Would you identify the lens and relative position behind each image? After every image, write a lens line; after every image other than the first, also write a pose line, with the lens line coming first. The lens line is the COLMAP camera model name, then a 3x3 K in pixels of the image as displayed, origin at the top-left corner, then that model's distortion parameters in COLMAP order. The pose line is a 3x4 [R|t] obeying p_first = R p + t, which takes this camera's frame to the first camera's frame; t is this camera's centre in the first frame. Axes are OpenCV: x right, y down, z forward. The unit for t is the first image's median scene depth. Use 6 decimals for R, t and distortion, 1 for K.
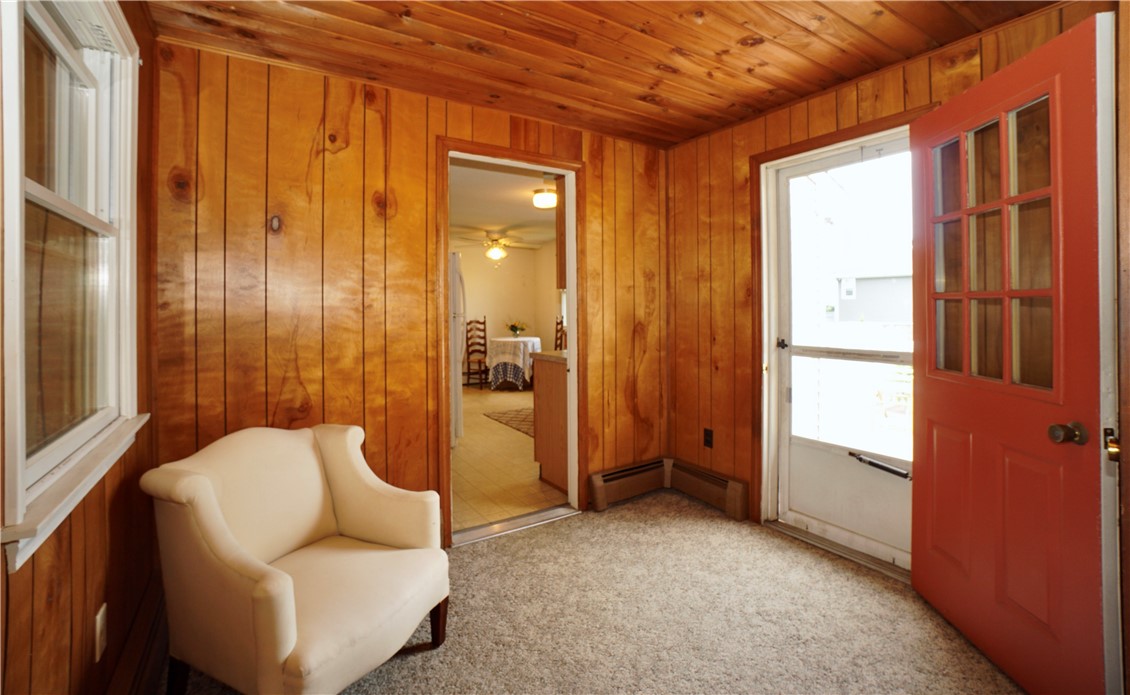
lens RADIAL K [[494.5, 0, 558.0], [0, 494.5, 305.8], [0, 0, 1]] dist [-0.013957, 0.001030]
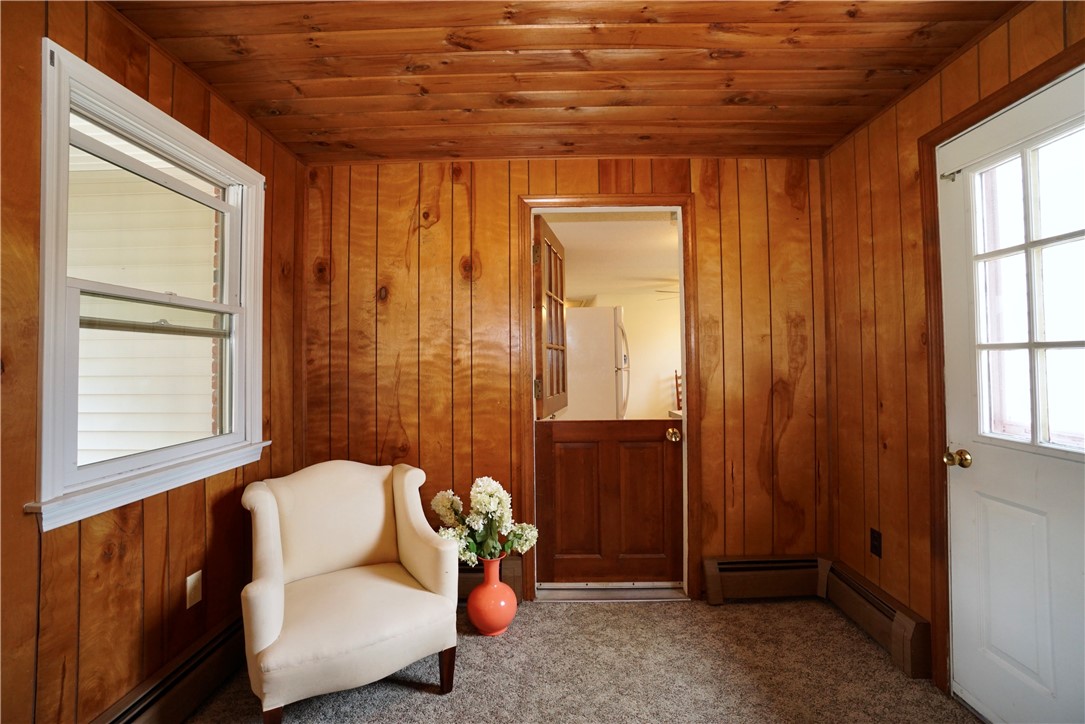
lens RADIAL K [[473.6, 0, 545.4], [0, 473.6, 352.7], [0, 0, 1]] dist [-0.020878, 0.001417]
pose [[0.842077, -0.013151, -0.539198, 0.310065], [0.005360, 0.999857, -0.016017, -0.000290], [0.539331, 0.010597, 0.842027, 0.188692]]
